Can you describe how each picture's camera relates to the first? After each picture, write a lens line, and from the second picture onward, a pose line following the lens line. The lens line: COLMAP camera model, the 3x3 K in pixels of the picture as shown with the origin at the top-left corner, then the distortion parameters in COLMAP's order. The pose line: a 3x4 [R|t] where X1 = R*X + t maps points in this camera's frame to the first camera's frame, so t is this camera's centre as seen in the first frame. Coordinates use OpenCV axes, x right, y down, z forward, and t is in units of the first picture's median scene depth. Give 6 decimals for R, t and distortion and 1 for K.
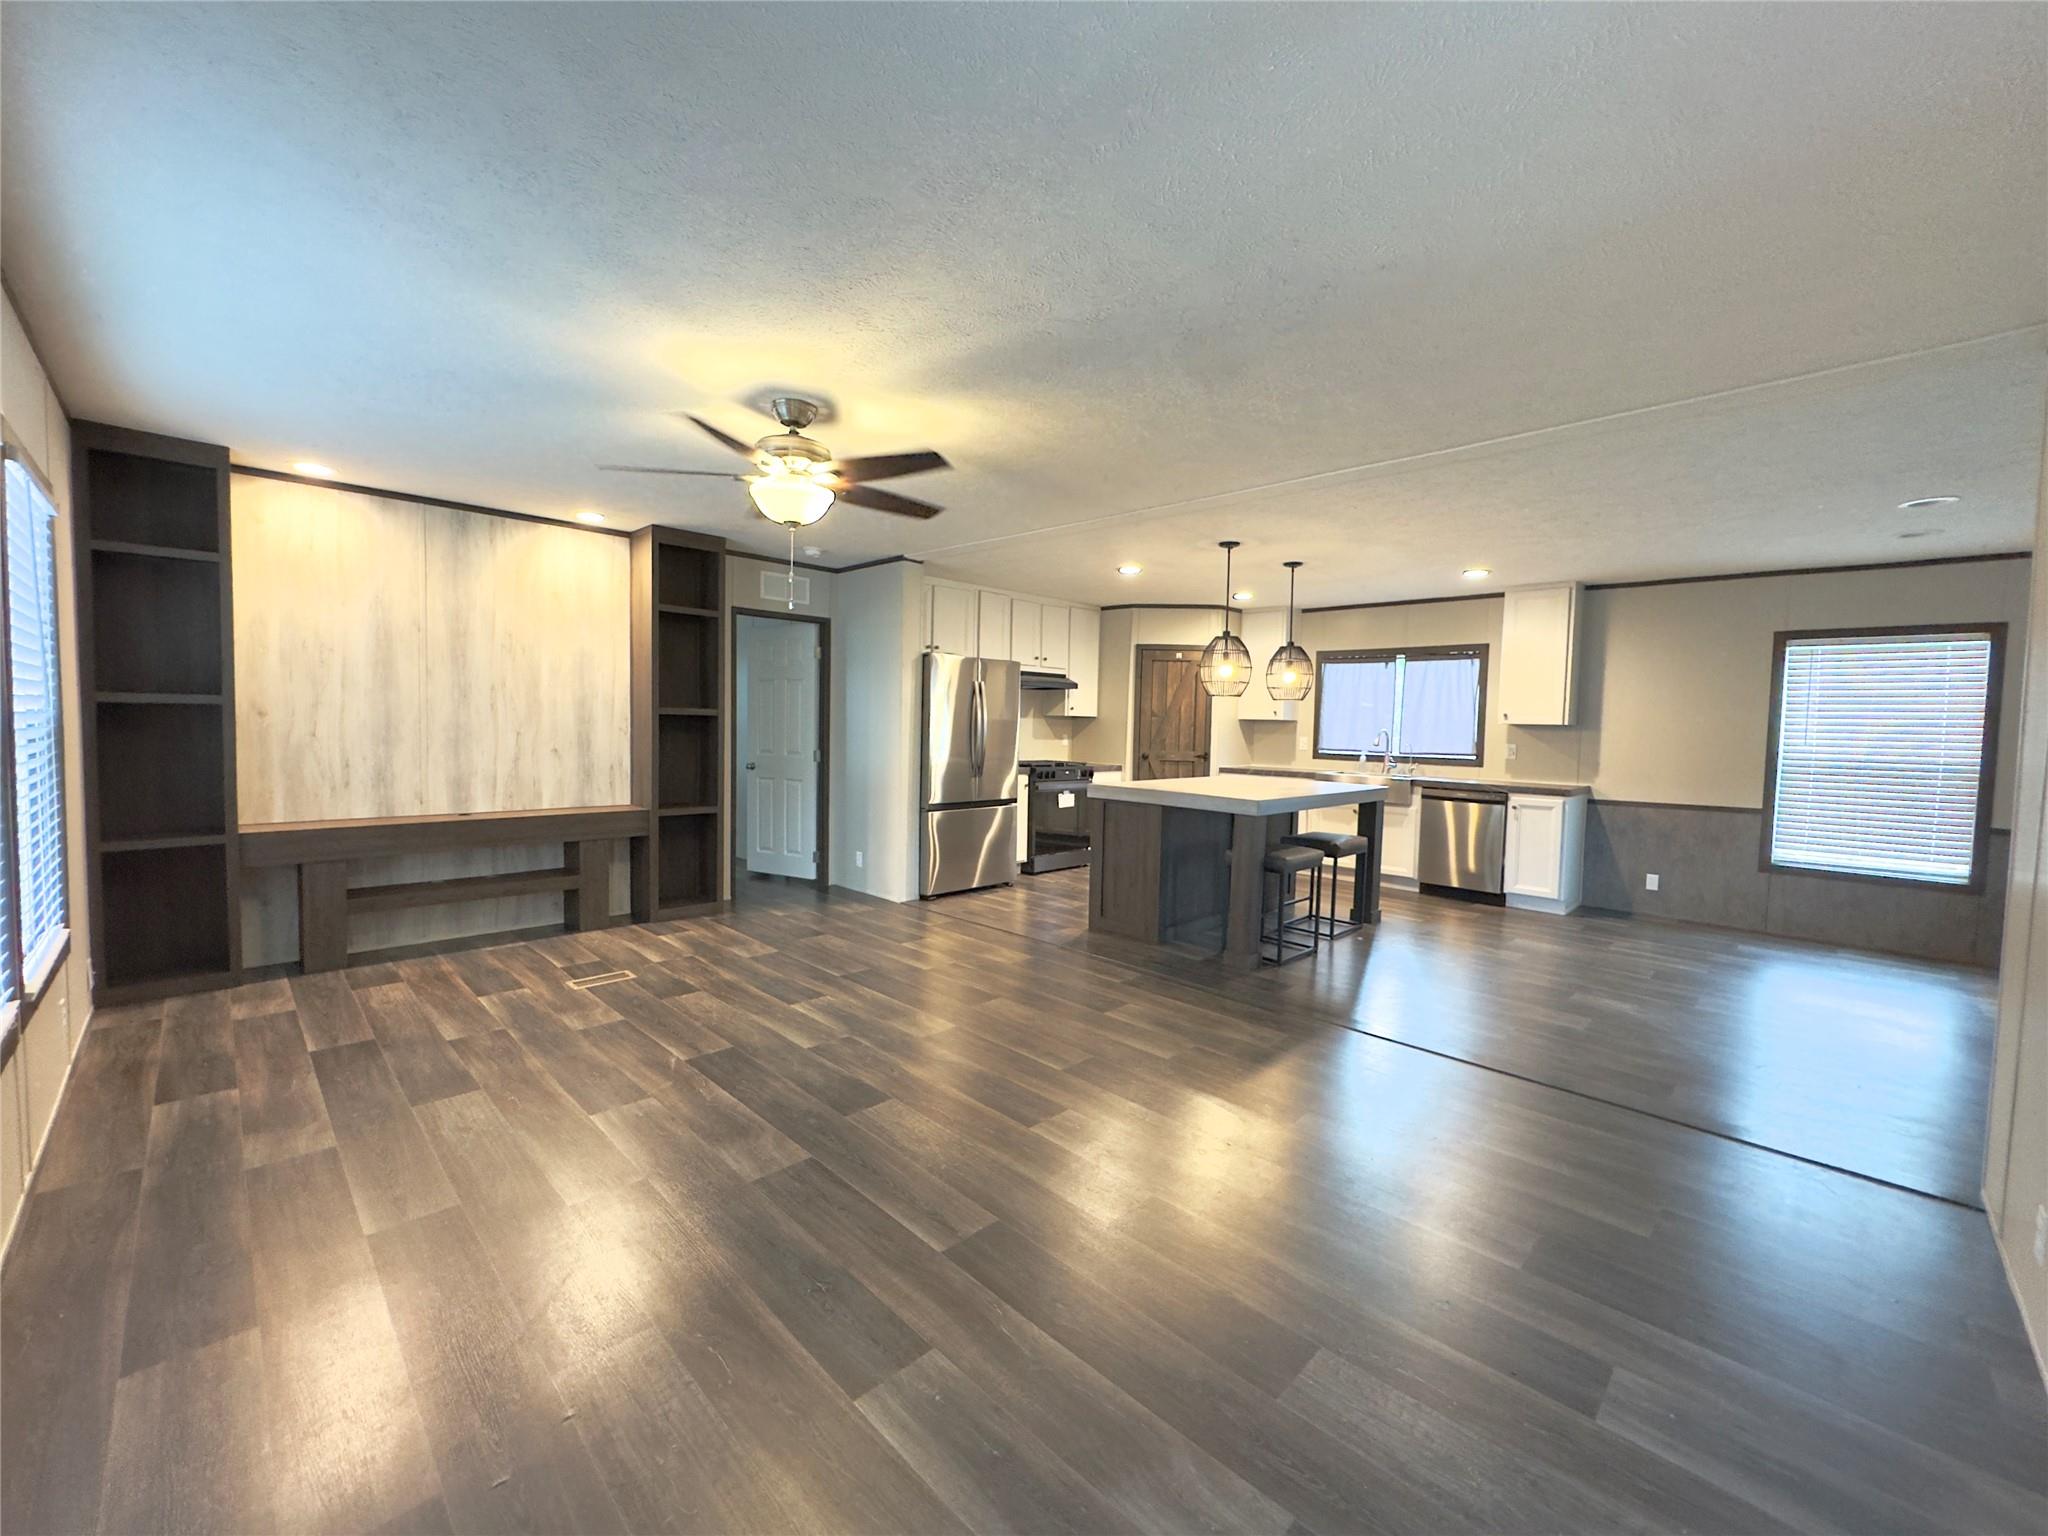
lens RADIAL K [[826.2, 0, 1017.9], [0, 826.2, 757.2], [0, 0, 1]] dist [-0.002464, 0.000503]
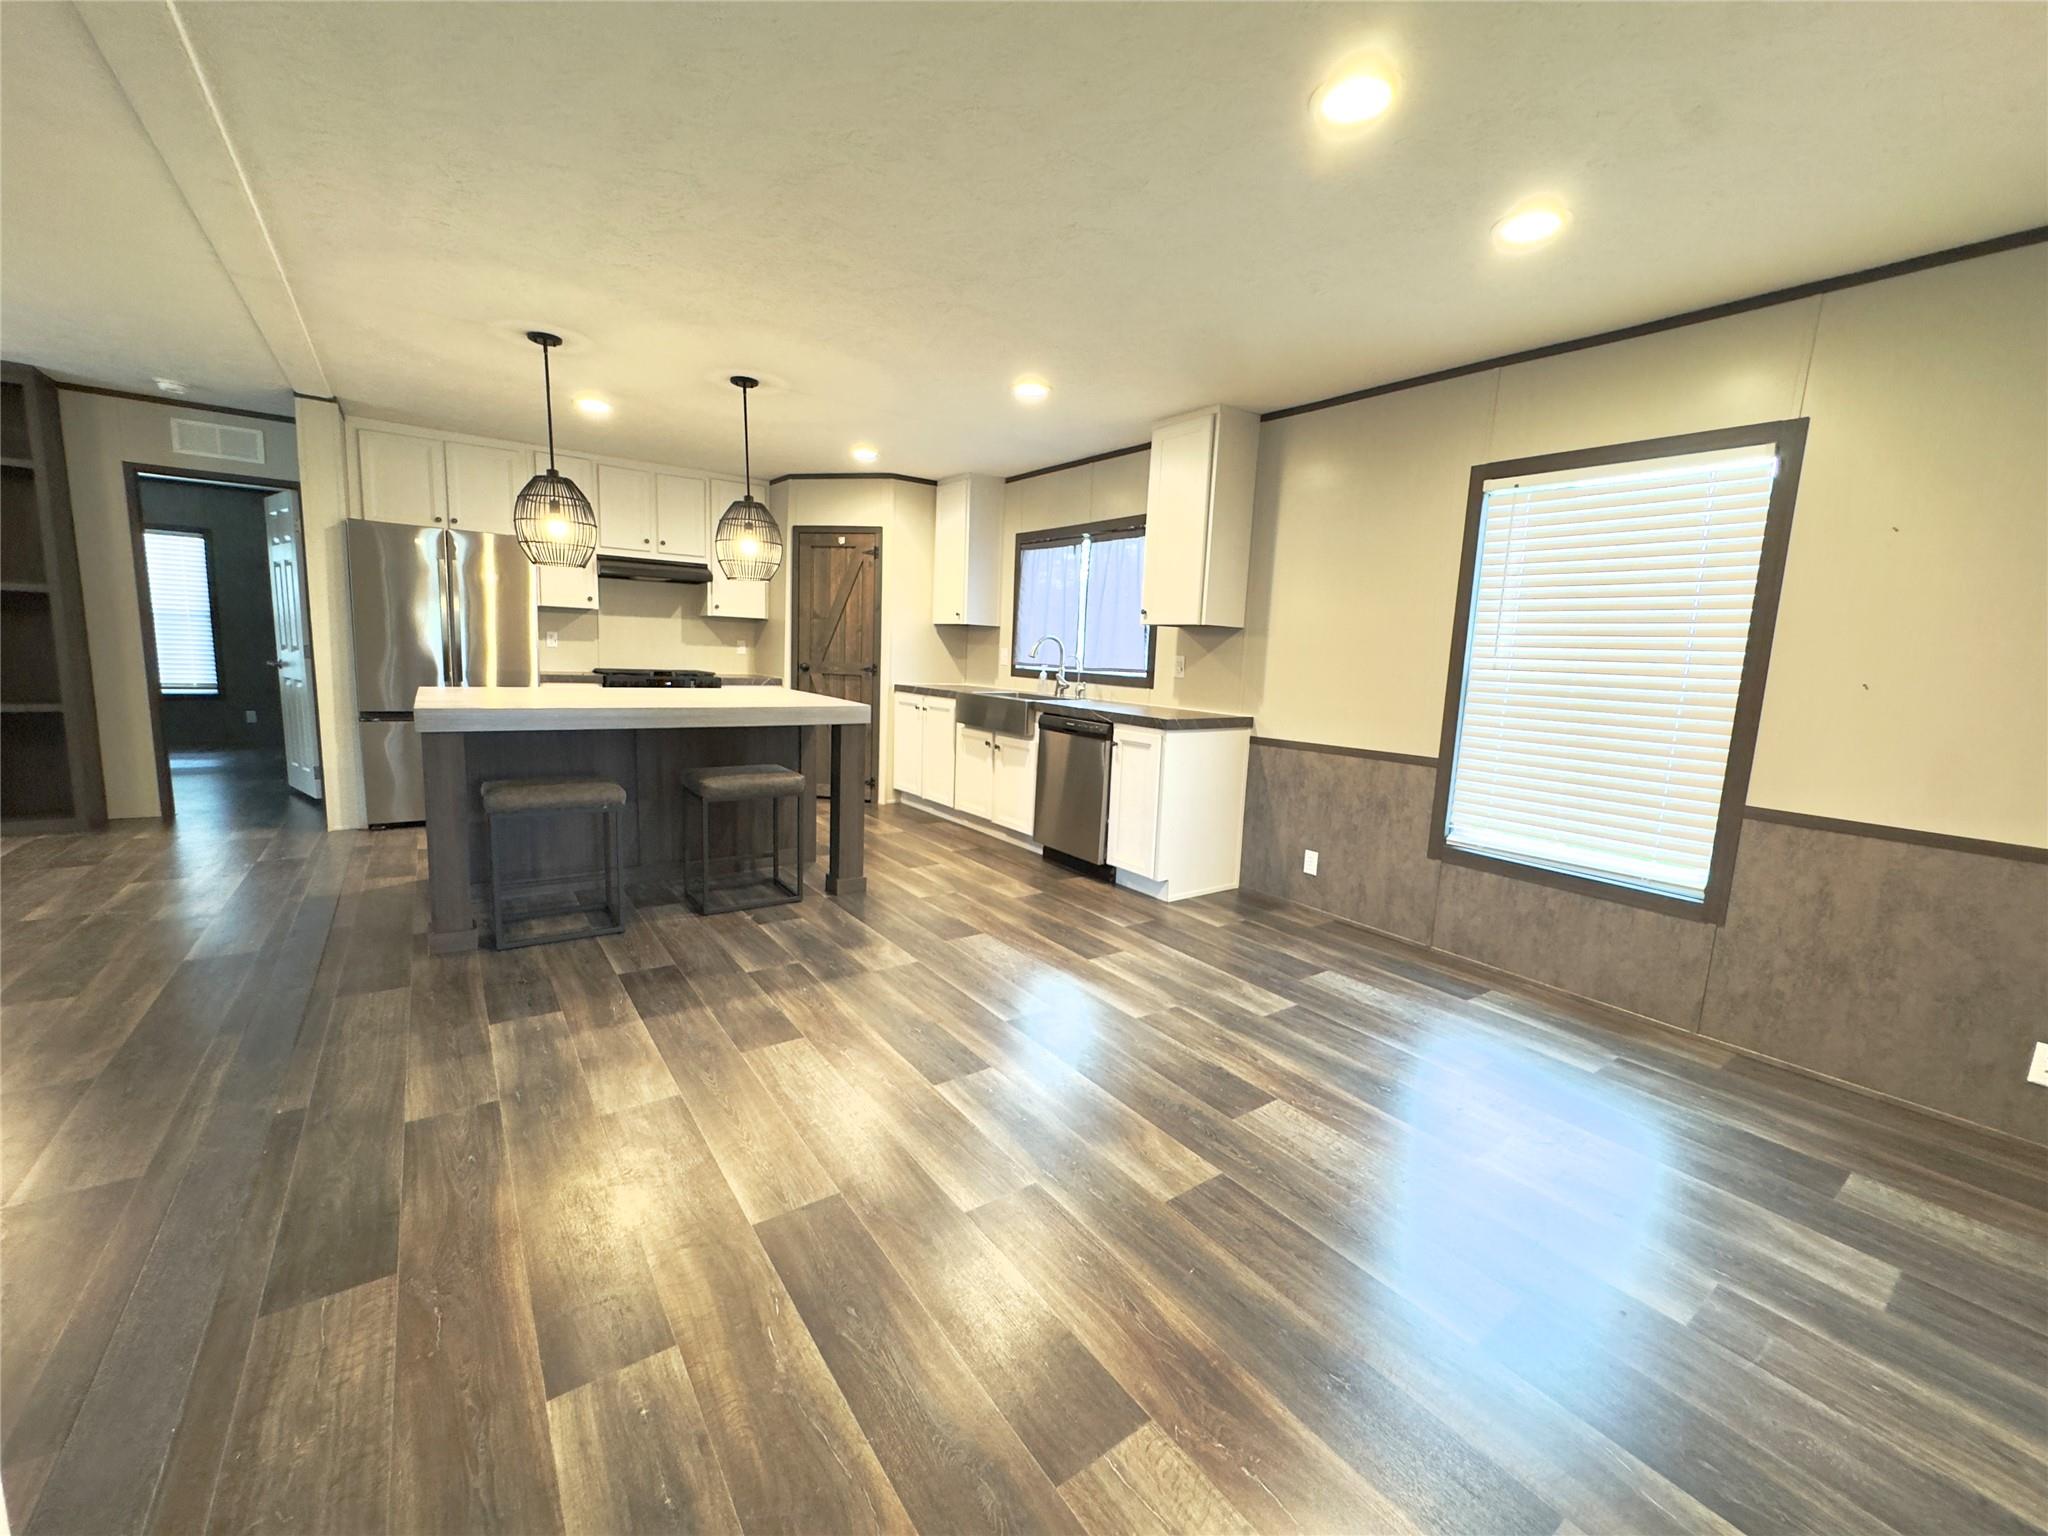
lens RADIAL K [[826.2, 0, 1029.2], [0, 826.2, 770.5], [0, 0, 1]] dist [-0.002464, 0.000503]
pose [[0.989068, 0.050566, -0.138520, -0.355433], [-0.035518, 0.993404, 0.109030, 0.003780], [0.143120, -0.102918, 0.984340, 0.210636]]
